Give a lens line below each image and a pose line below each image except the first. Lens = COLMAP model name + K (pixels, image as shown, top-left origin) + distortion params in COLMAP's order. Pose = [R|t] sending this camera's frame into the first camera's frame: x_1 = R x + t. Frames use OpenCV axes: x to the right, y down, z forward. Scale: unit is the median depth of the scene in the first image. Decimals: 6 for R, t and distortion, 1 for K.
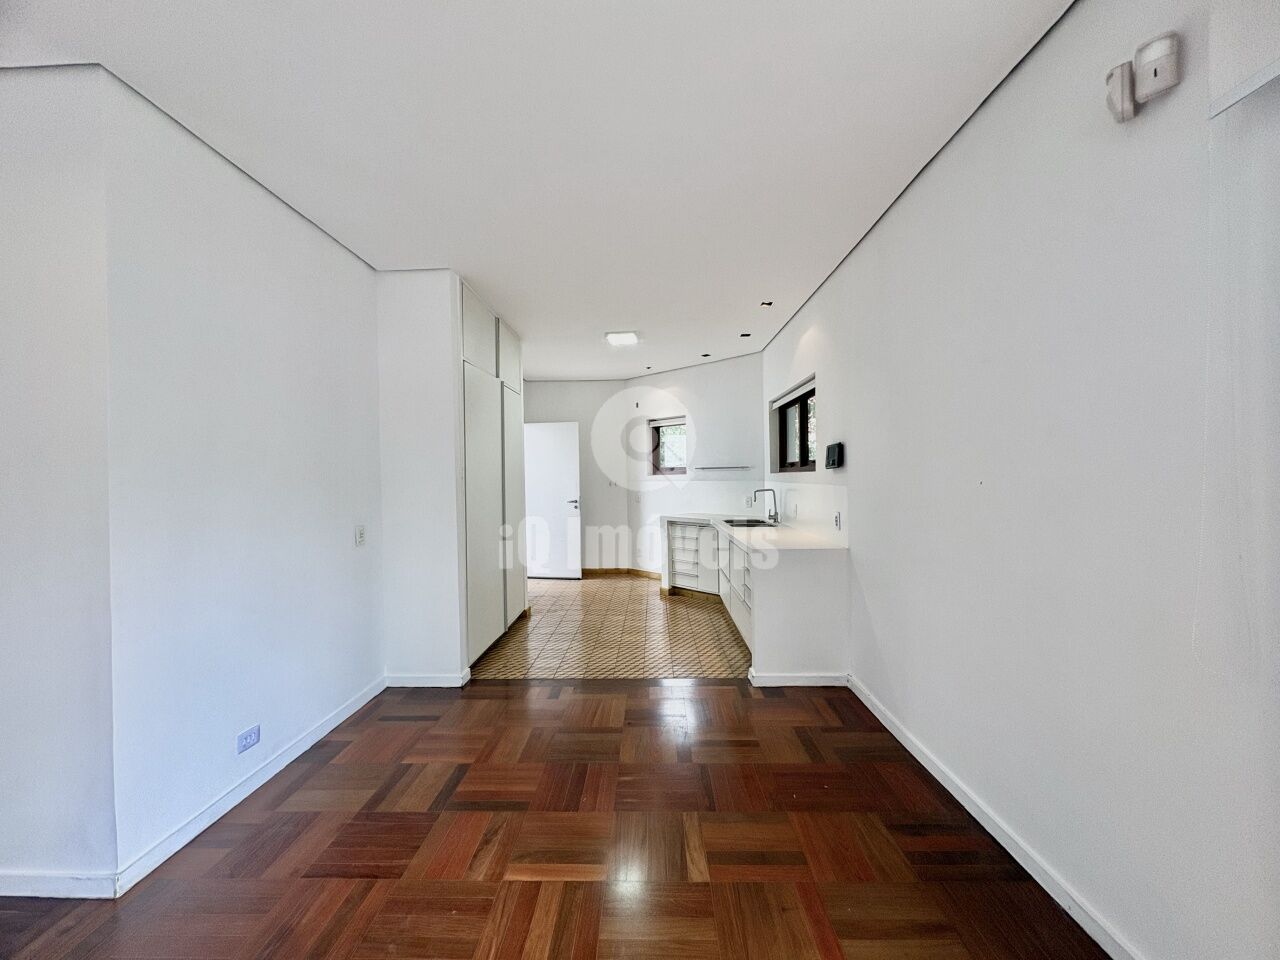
lens RADIAL K [[508.2, 0, 638.3], [0, 508.2, 479.2], [0, 0, 1]] dist [-0.001192, 0.000180]
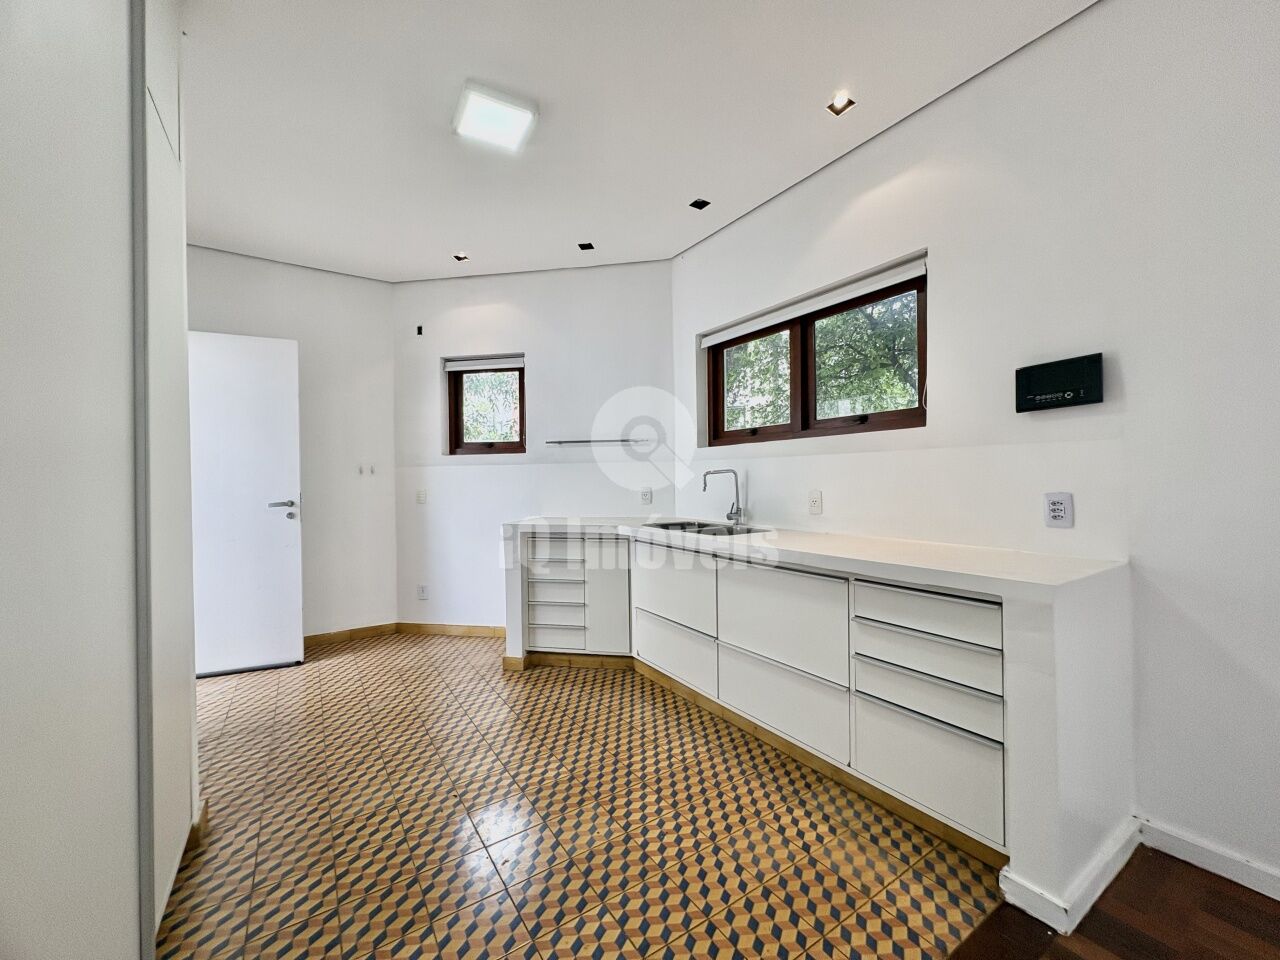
lens RADIAL K [[508.2, 0, 639.6], [0, 508.2, 482.3], [0, 0, 1]] dist [-0.001192, 0.000180]
pose [[0.819050, 0.008041, 0.573666, -0.139137], [0.000391, 0.999894, -0.014573, 0.034432], [-0.573722, 0.012160, 0.818960, 0.446817]]
